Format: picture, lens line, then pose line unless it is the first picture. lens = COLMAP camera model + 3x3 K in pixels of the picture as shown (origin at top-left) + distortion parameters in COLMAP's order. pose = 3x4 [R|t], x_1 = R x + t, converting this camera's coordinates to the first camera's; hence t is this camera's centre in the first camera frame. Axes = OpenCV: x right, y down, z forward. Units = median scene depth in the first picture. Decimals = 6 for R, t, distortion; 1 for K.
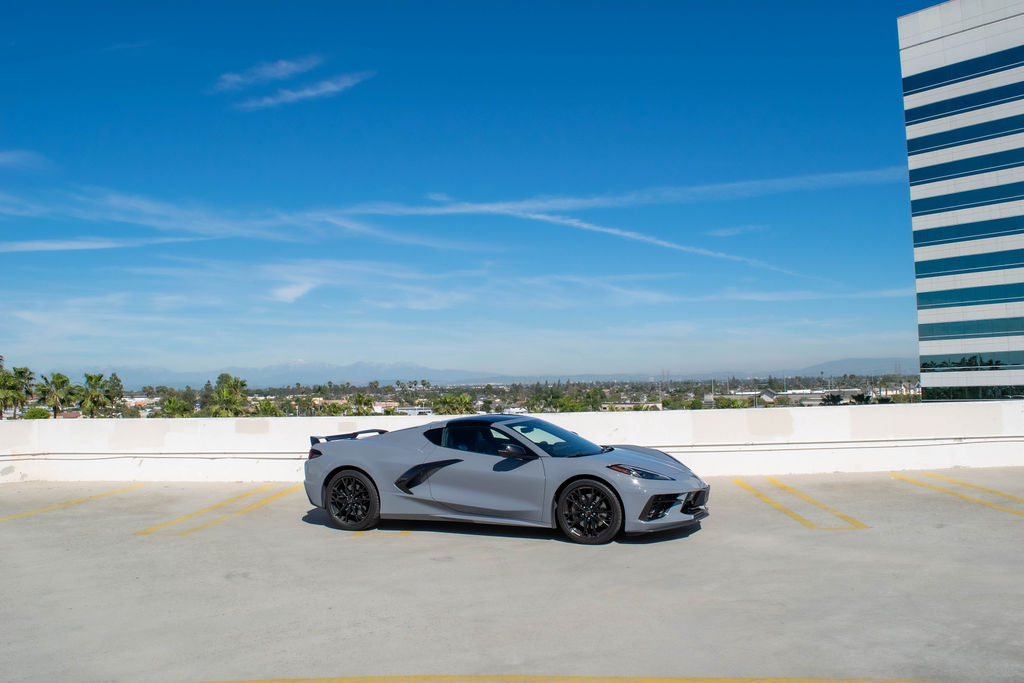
lens RADIAL K [[800.4, 0, 512.0], [0, 800.4, 341.5], [0, 0, 1]] dist [-0.087206, -0.000272]
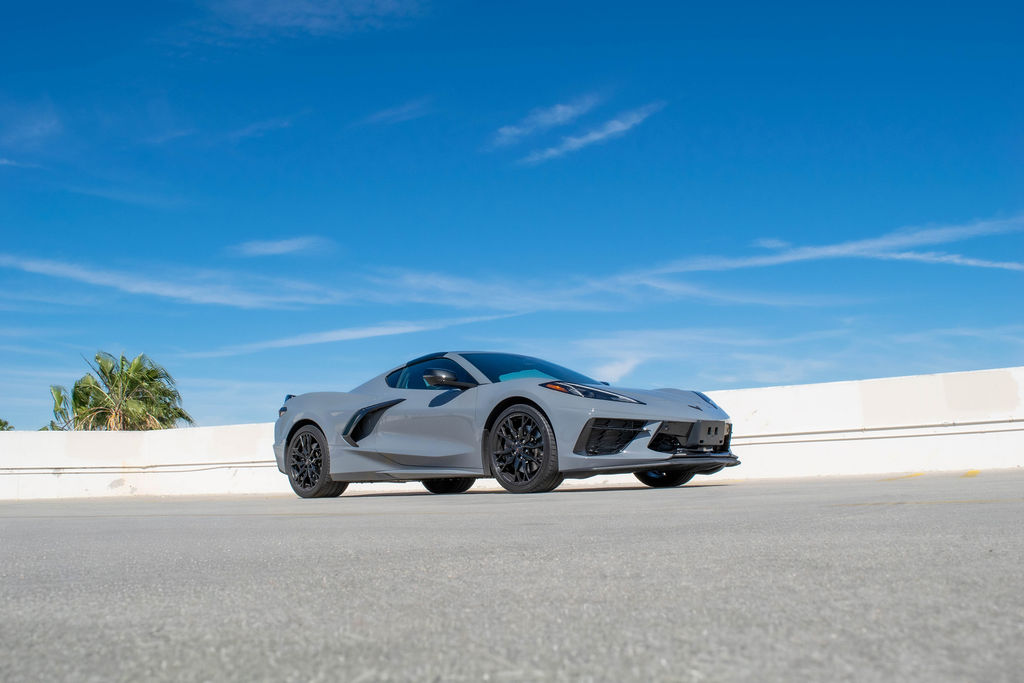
lens RADIAL K [[917.8, 0, 512.0], [0, 917.8, 341.5], [0, 0, 1]] dist [-0.049083, -0.005057]
pose [[0.914667, -0.072629, -0.397630, 0.375447], [0.032411, 0.993736, -0.106954, 0.179500], [0.402907, 0.084940, 0.911291, 0.193765]]
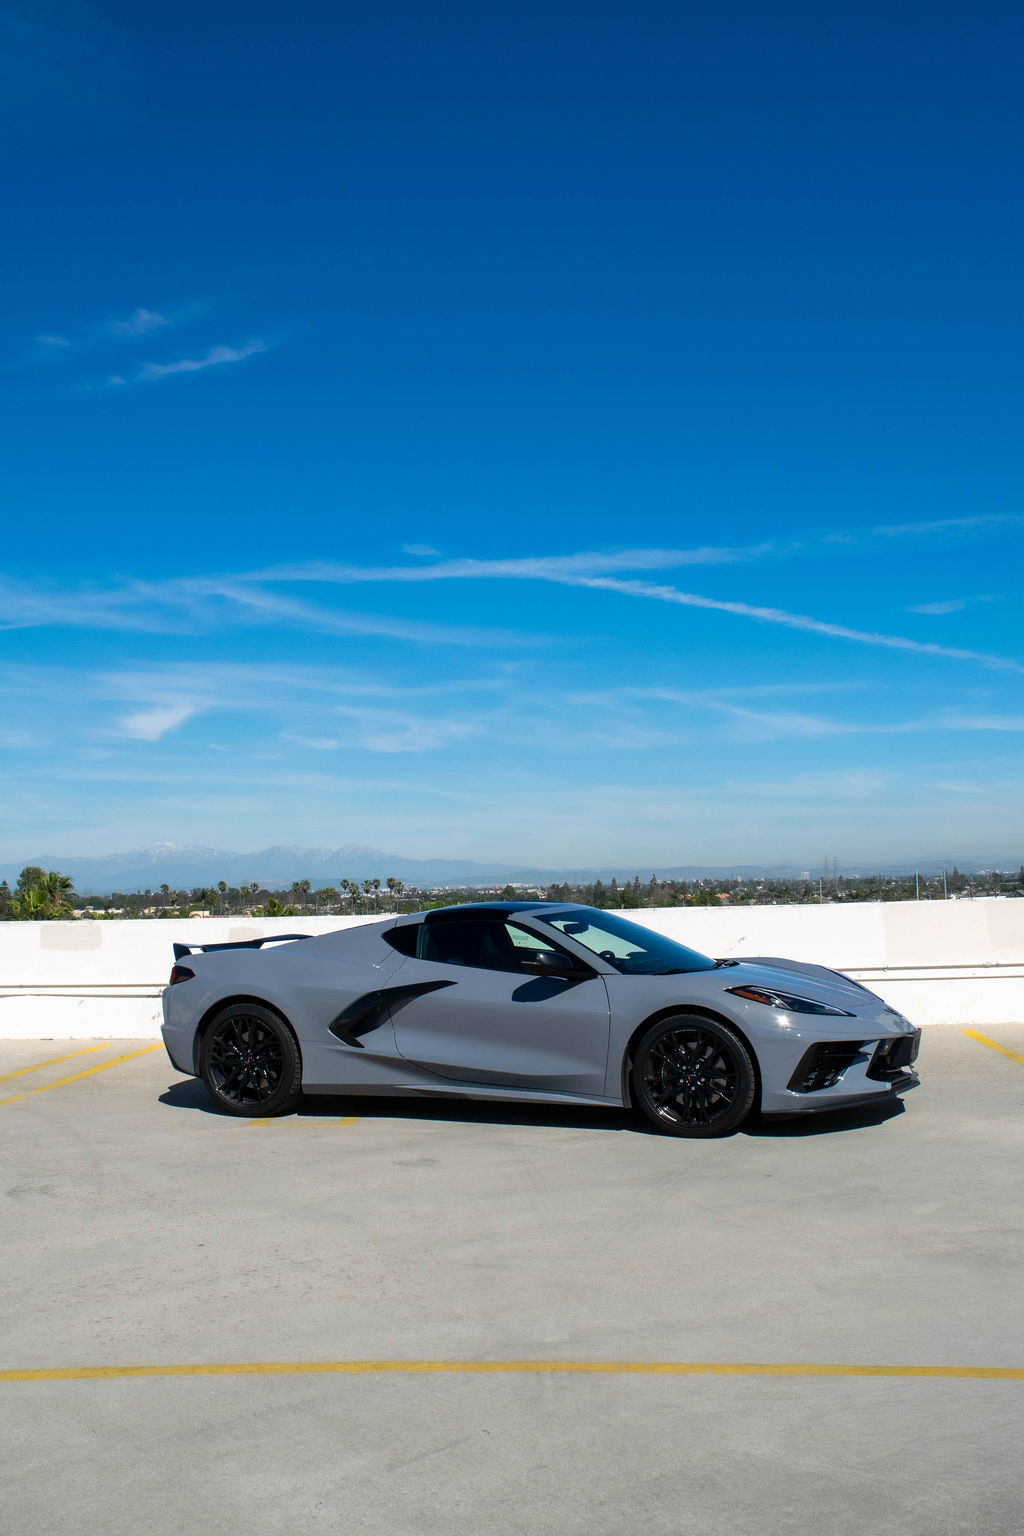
lens RADIAL K [[1448.3, 0, 518.4], [0, 1448.3, 764.8], [0, 0, 1]] dist [-0.086252, 0.010921]
pose [[0.999712, -0.006330, -0.023163, 0.003399], [0.005573, 0.999453, -0.032585, 0.032445], [0.023357, 0.032446, 0.999201, 0.027502]]
